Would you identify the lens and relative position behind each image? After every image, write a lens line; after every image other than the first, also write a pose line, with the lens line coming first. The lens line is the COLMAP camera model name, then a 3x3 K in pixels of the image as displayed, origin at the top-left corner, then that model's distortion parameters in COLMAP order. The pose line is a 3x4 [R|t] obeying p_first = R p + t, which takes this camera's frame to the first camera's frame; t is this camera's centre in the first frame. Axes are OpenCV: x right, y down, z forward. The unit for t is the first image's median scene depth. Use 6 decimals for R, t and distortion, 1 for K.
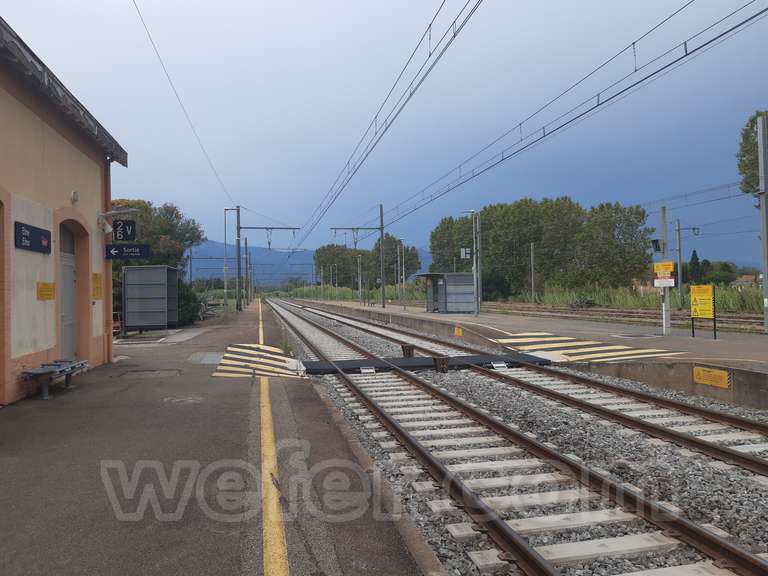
lens RADIAL K [[591.9, 0, 380.4], [0, 591.9, 282.0], [0, 0, 1]] dist [0.051016, -0.089876]
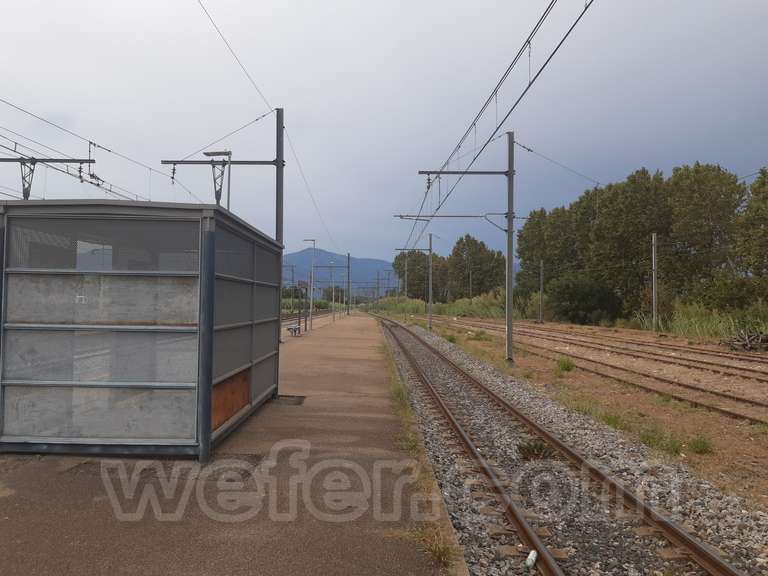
lens RADIAL K [[591.9, 0, 389.5], [0, 591.9, 280.3], [0, 0, 1]] dist [0.051016, -0.089876]
pose [[0.984079, 0.017585, -0.176861, 0.424353], [-0.022004, 0.999492, -0.023059, 0.013320], [0.176365, 0.026584, 0.983966, 1.527700]]
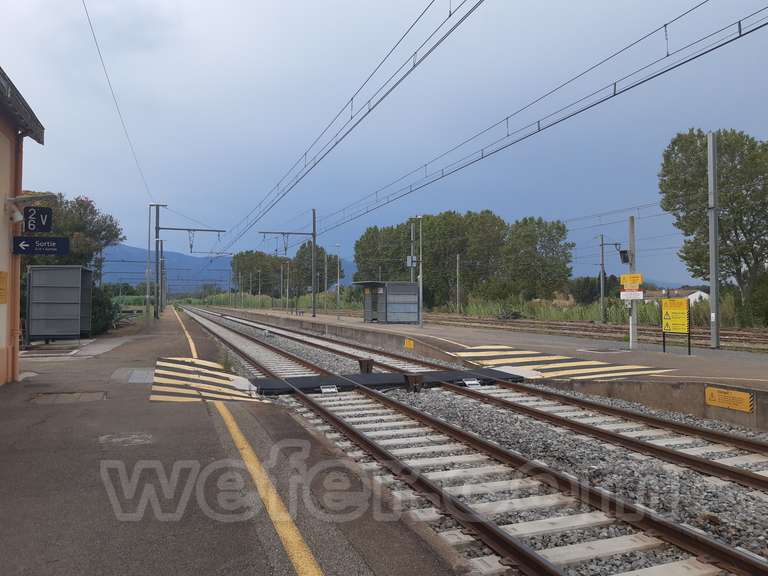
lens RADIAL K [[591.9, 0, 380.2], [0, 591.9, 276.2], [0, 0, 1]] dist [0.051016, -0.089876]
pose [[0.990205, 0.021760, 0.137917, -0.058997], [-0.018232, 0.999475, -0.026790, 0.003381], [-0.138427, 0.024013, 0.990081, 0.098702]]
